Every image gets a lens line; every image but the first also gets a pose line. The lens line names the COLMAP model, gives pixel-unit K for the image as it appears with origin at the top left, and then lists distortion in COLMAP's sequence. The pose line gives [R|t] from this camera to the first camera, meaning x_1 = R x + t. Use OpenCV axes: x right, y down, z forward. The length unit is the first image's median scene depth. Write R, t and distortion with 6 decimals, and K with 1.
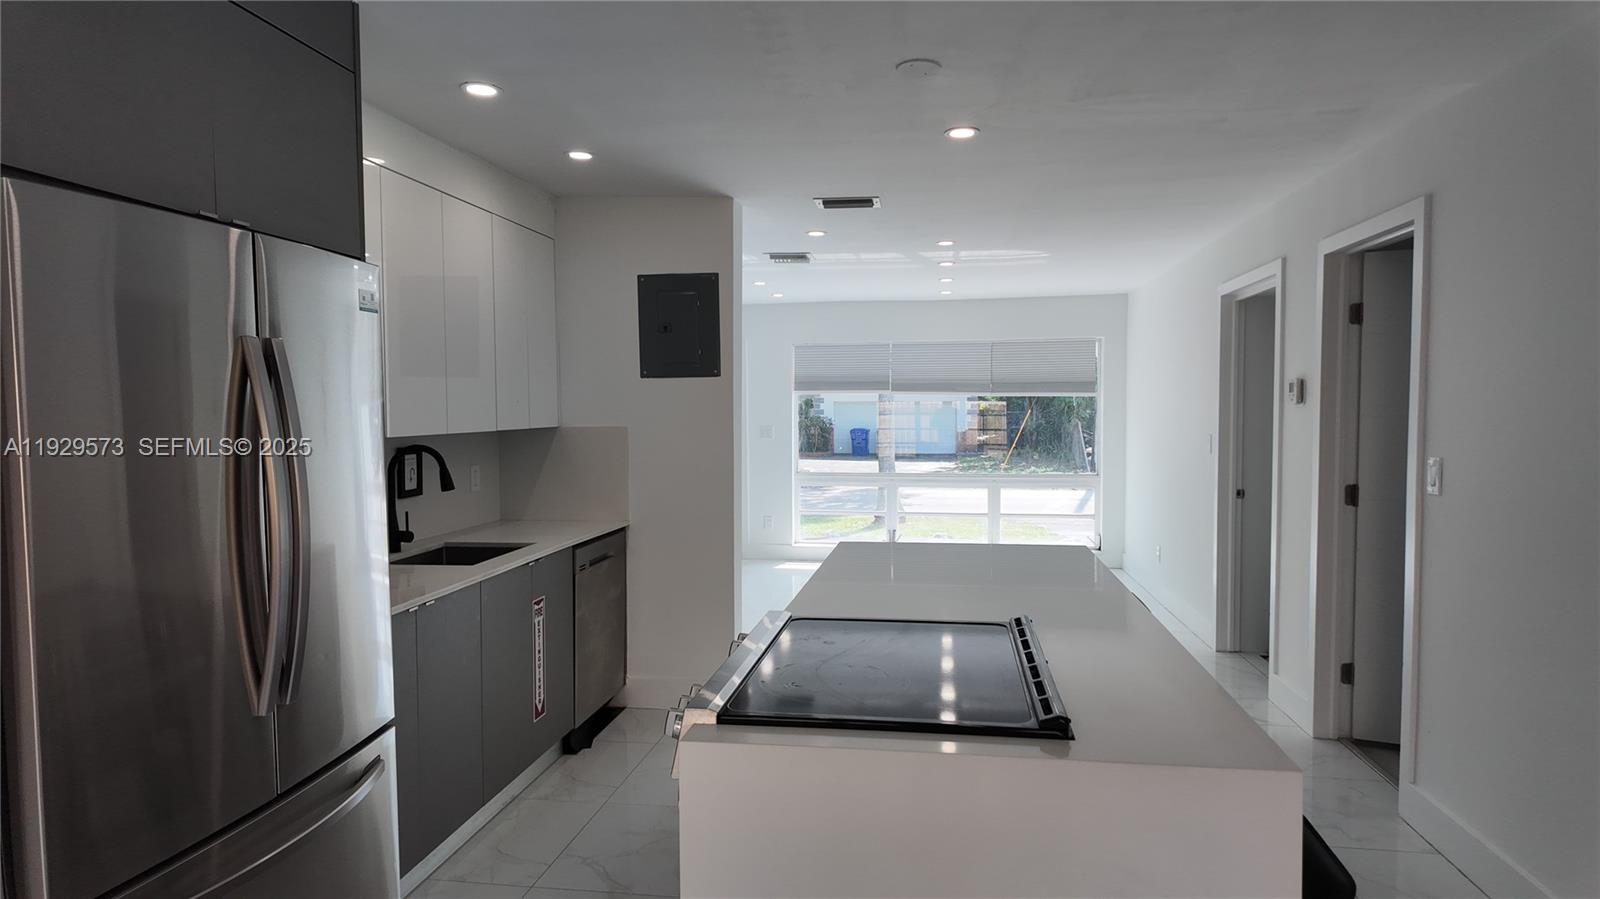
lens RADIAL K [[929.7, 0, 802.8], [0, 929.7, 457.6], [0, 0, 1]] dist [0.064544, -0.044431]
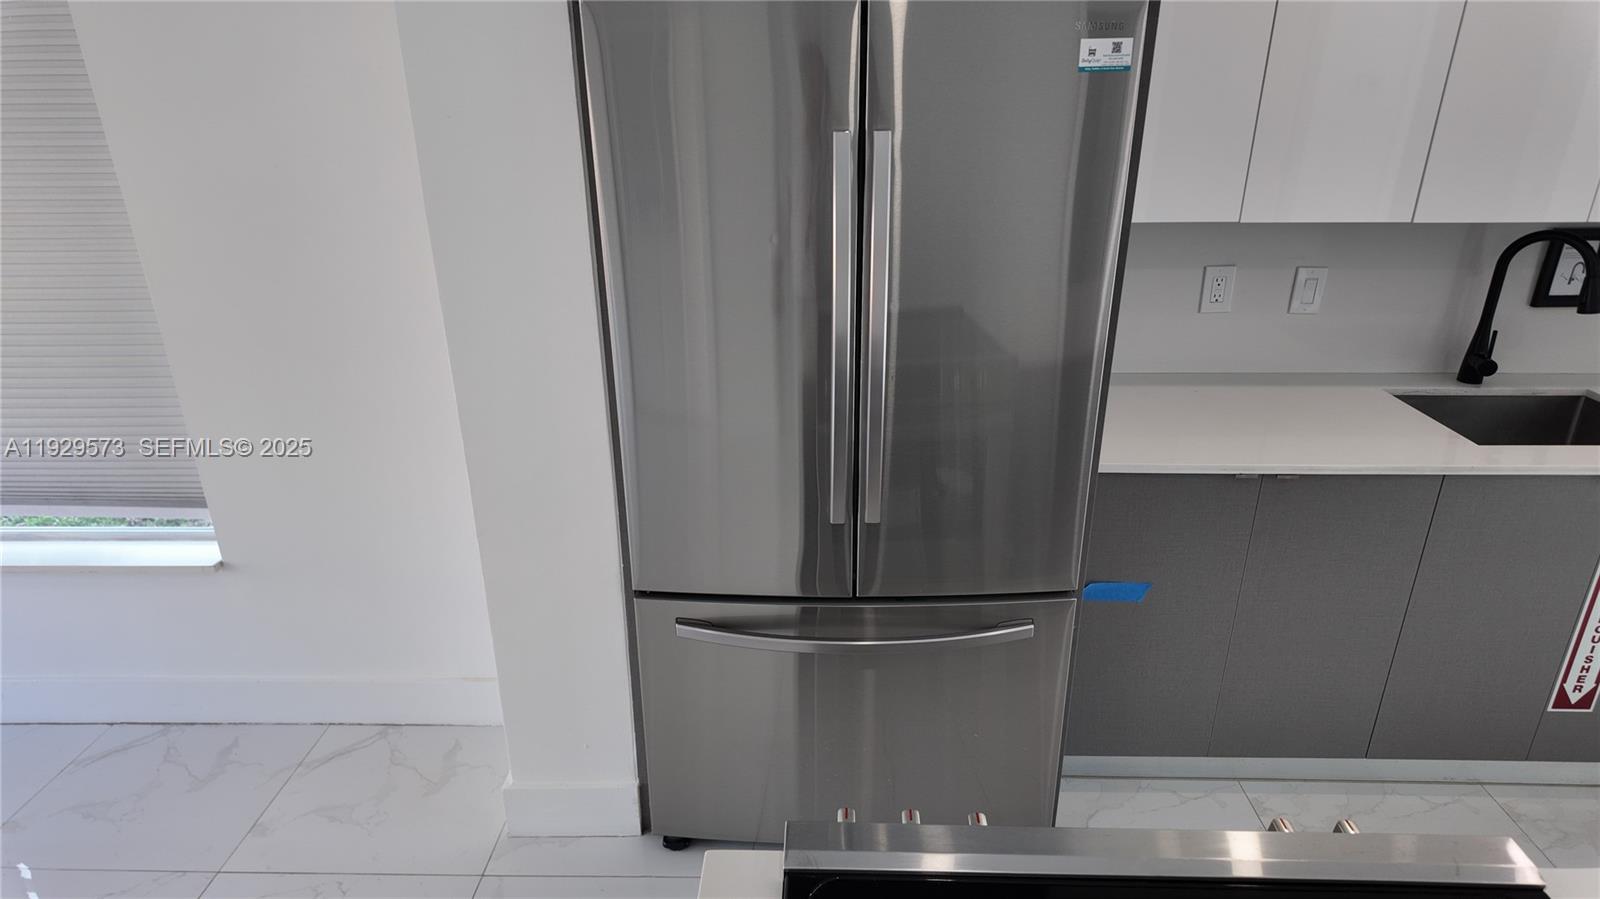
lens RADIAL K [[929.7, 0, 820.0], [0, 929.7, 444.8], [0, 0, 1]] dist [0.064544, -0.044431]
pose [[0.140652, 0.380675, -0.913949, 0.130730], [-0.059519, 0.924708, 0.375996, -0.076135], [0.988268, 0.001512, 0.152720, 0.346790]]
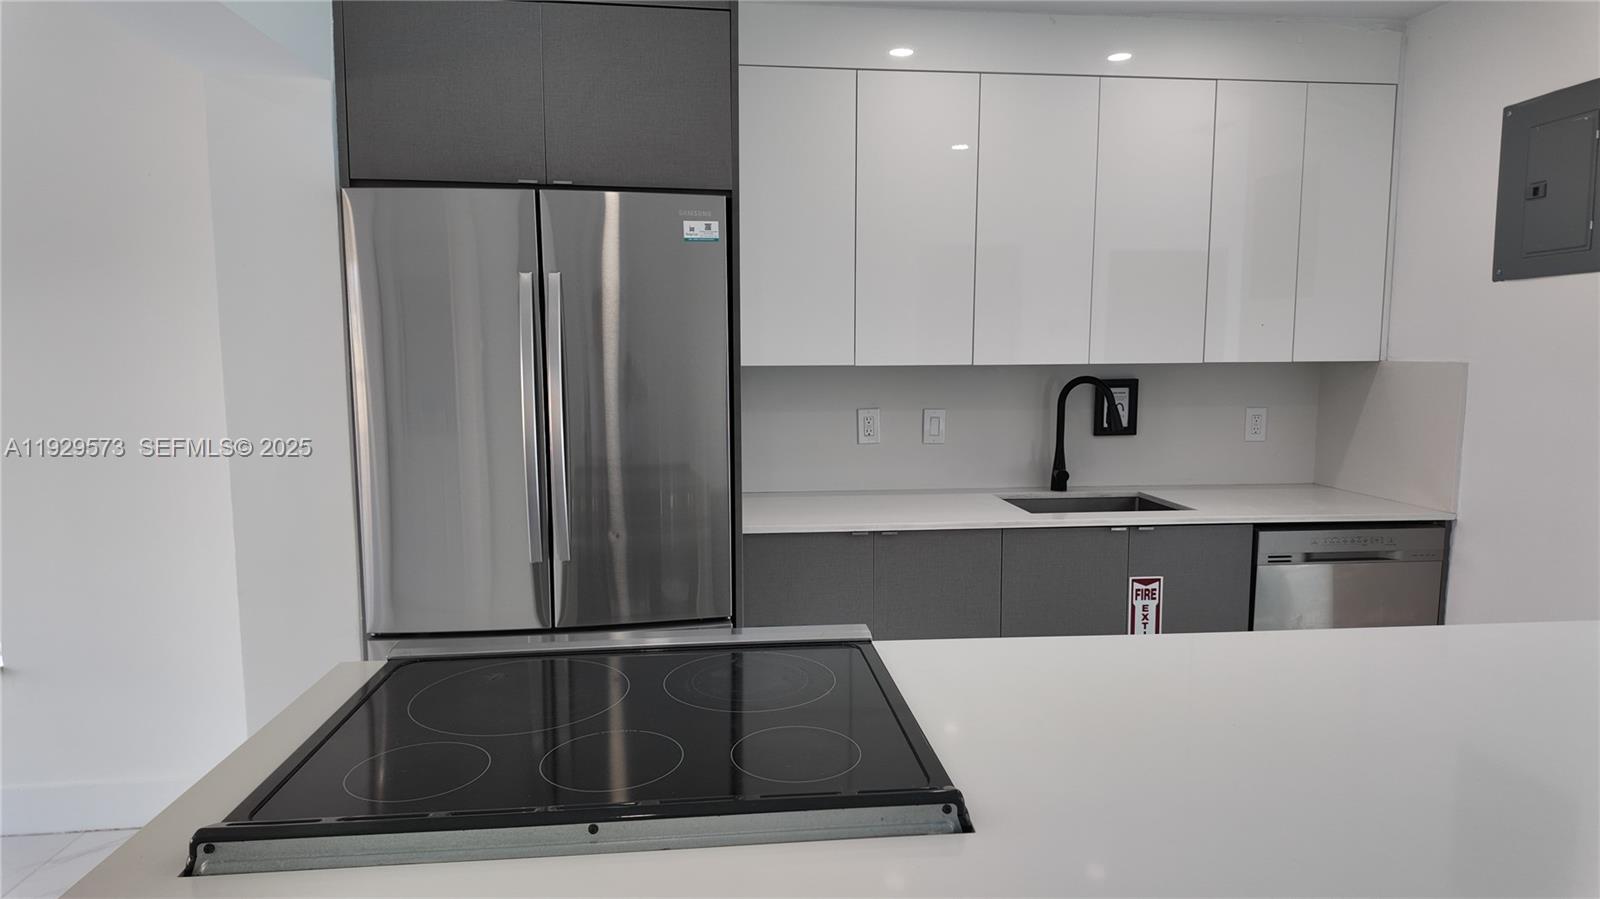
lens RADIAL K [[929.7, 0, 801.0], [0, 929.7, 445.3], [0, 0, 1]] dist [0.064544, -0.044431]
pose [[0.259054, 0.105709, -0.960061, 0.320612], [-0.053719, 0.994031, 0.094954, -0.015034], [0.964368, 0.026975, 0.263187, 0.422427]]
